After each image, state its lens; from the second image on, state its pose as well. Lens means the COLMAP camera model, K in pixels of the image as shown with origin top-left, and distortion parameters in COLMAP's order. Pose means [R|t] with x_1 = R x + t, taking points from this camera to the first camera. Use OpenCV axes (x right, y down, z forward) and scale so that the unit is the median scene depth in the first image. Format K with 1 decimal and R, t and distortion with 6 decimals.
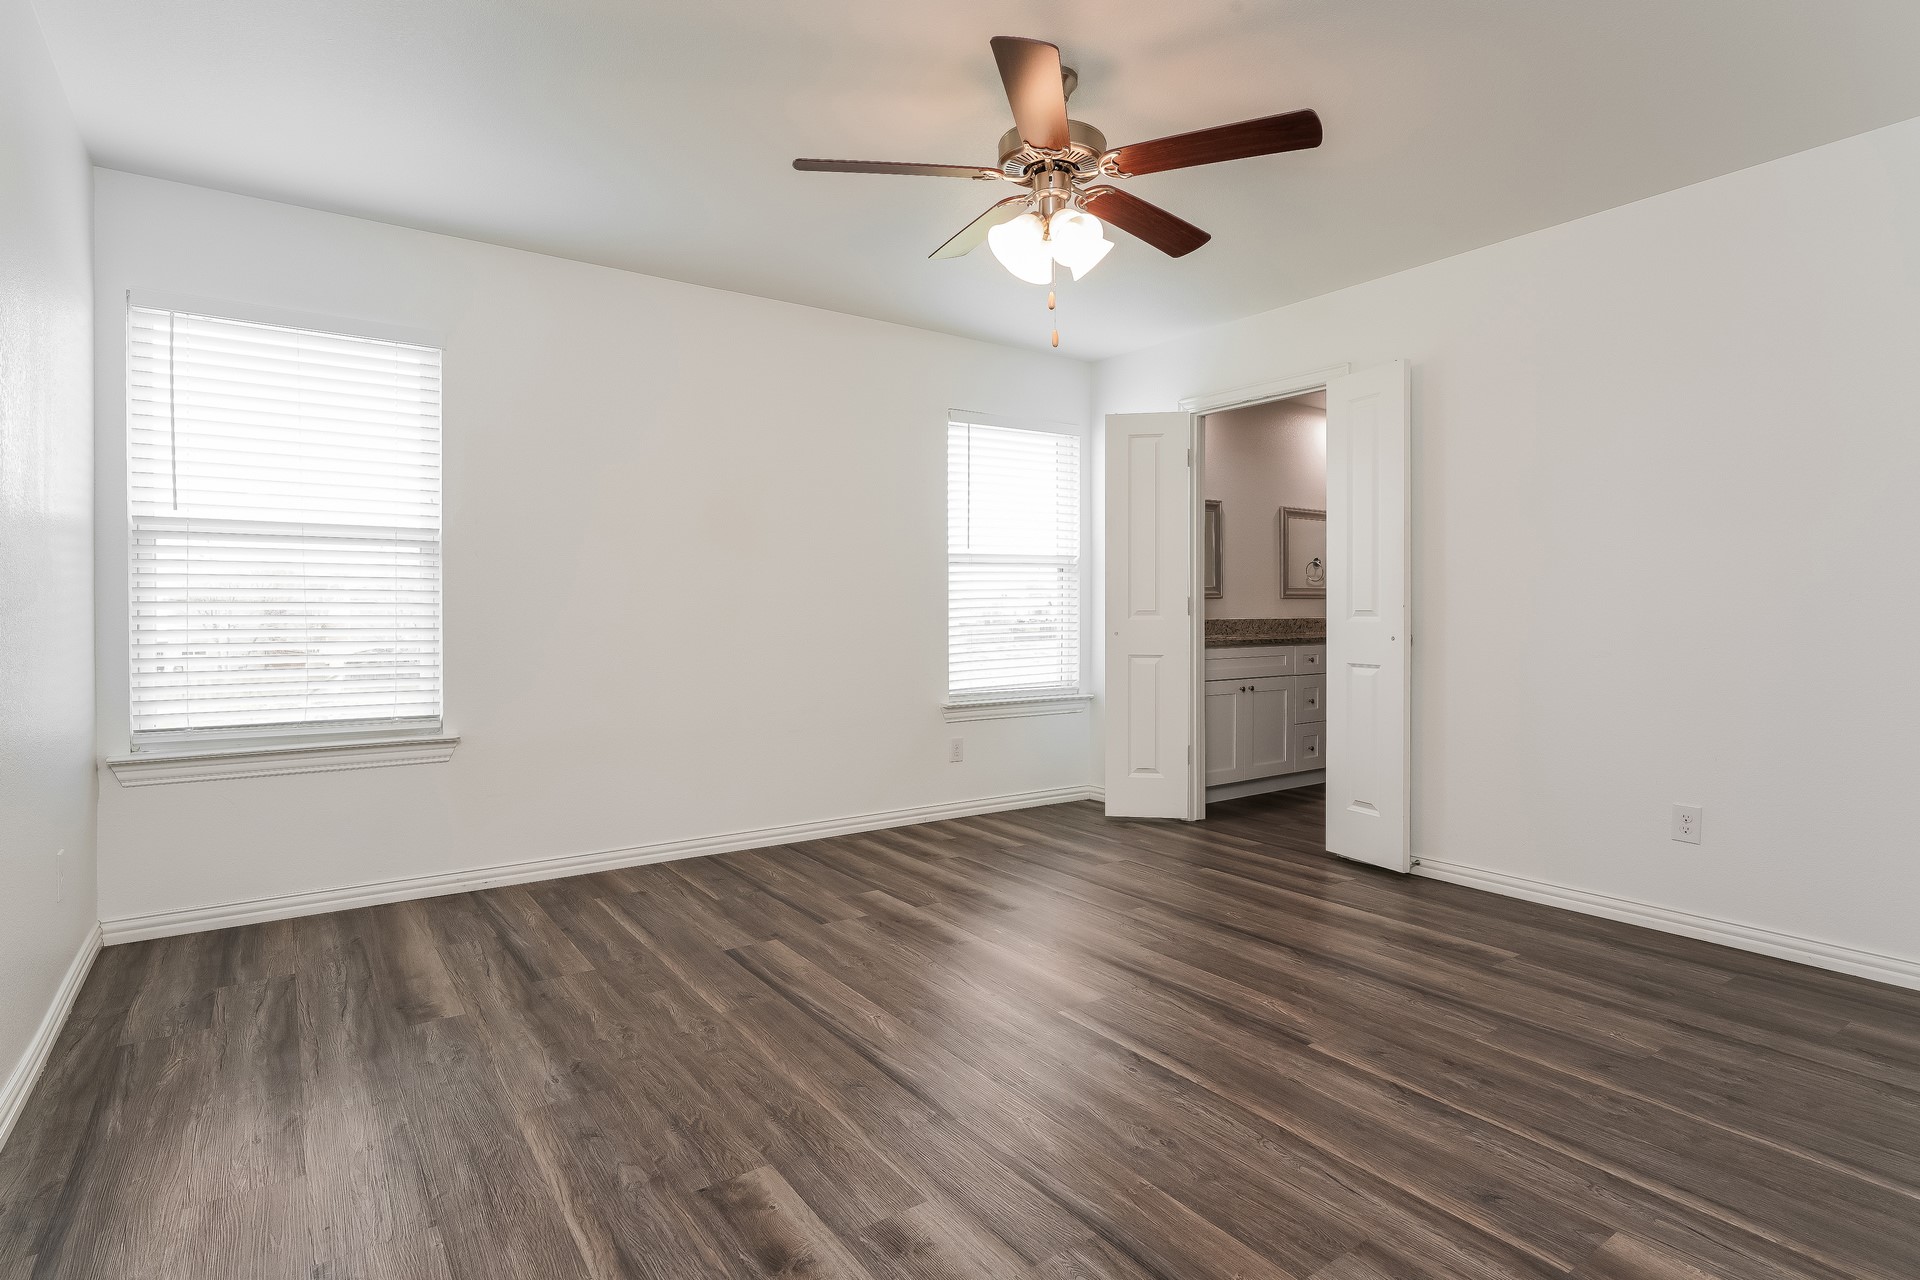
lens RADIAL K [[979.2, 0, 960.0], [0, 979.2, 640.0], [0, 0, 1]] dist [0.001256, 0.000416]
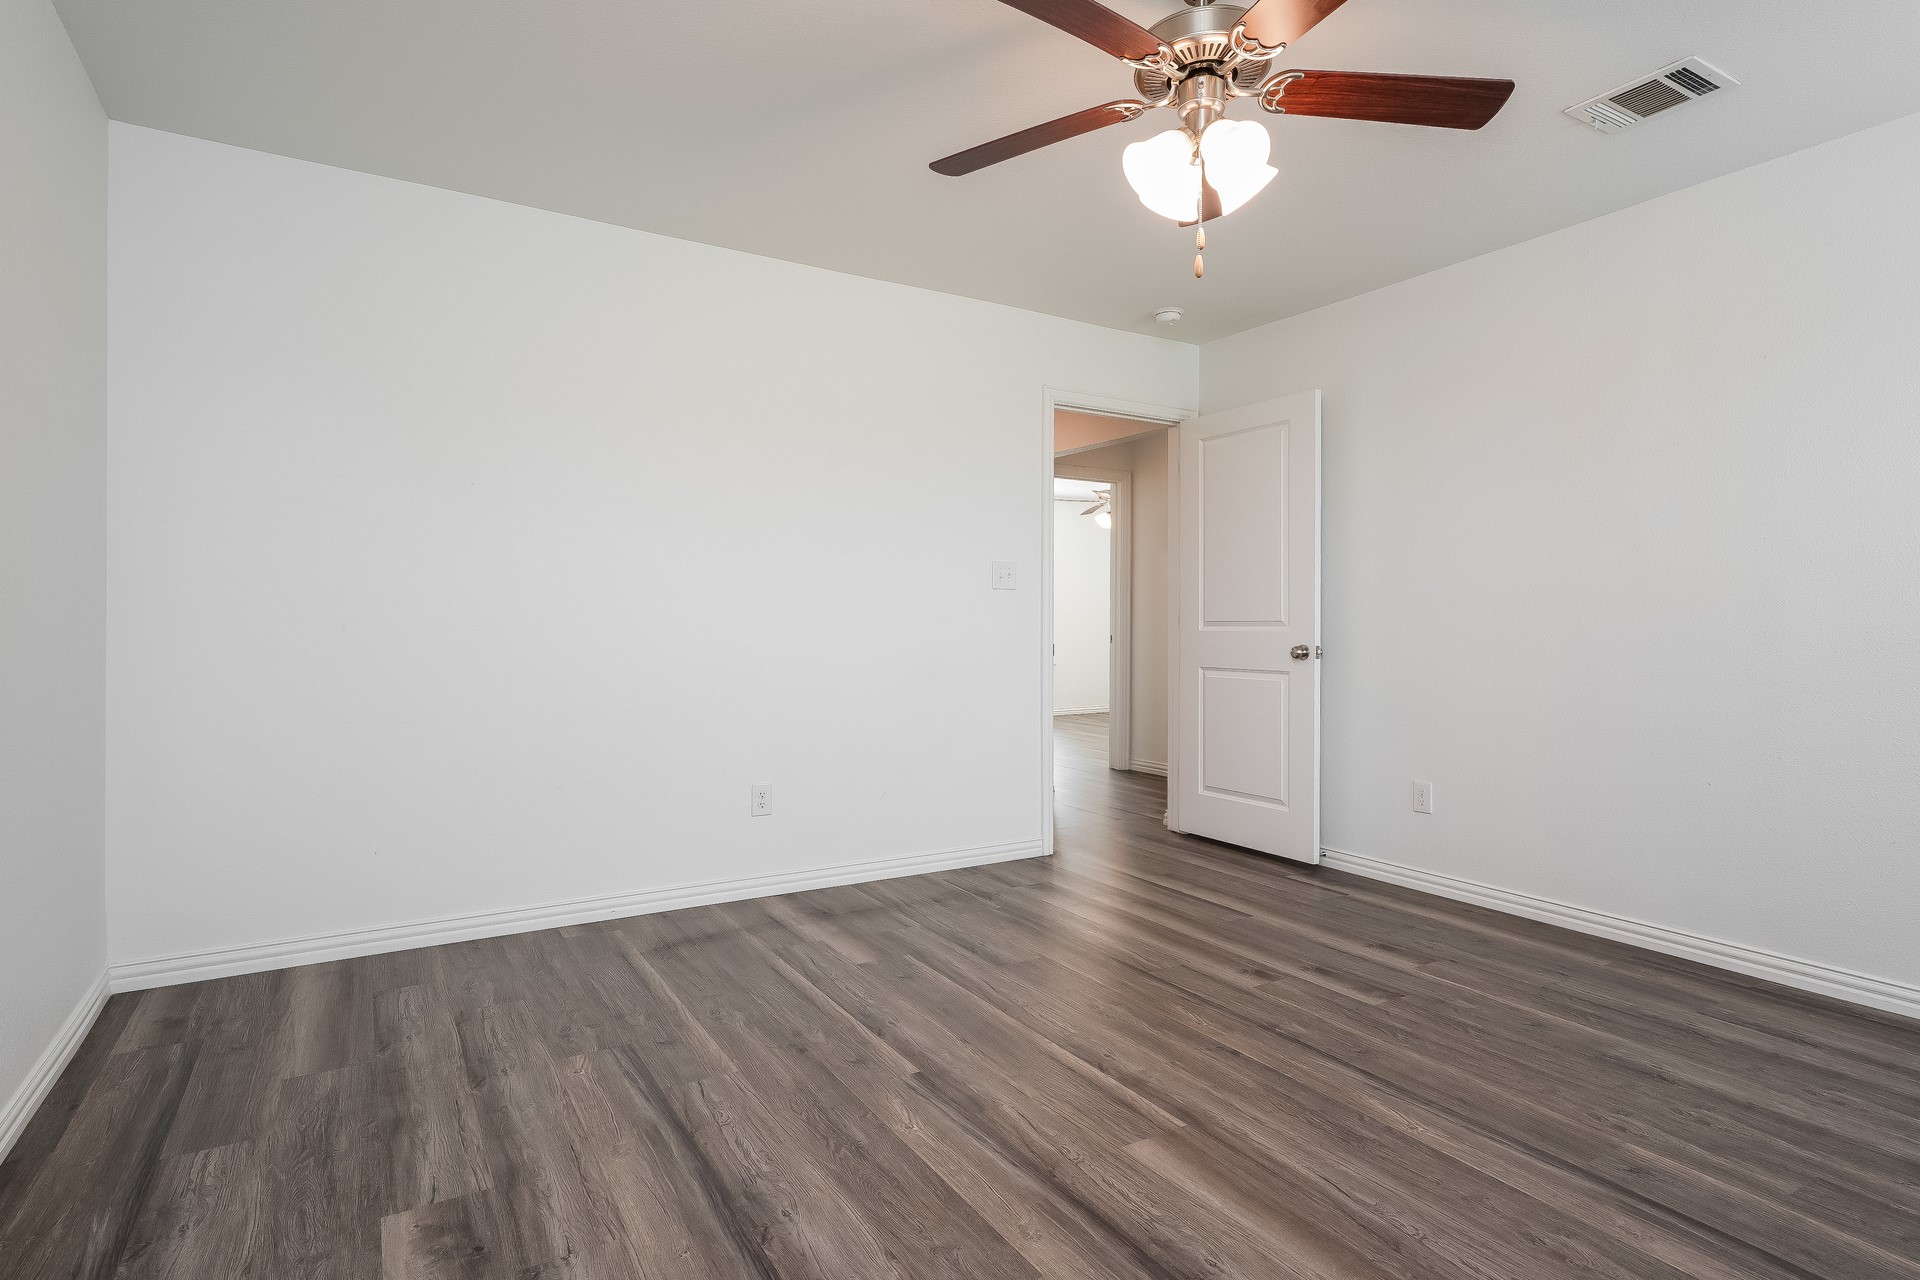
lens RADIAL K [[993.4, 0, 960.0], [0, 993.4, 640.0], [0, 0, 1]] dist [-0.000865, 0.000367]
pose [[-0.997483, -0.006762, 0.070587, 0.242124], [-0.003434, 0.998881, 0.047166, -0.055225], [-0.070827, 0.046805, -0.996390, 1.897041]]
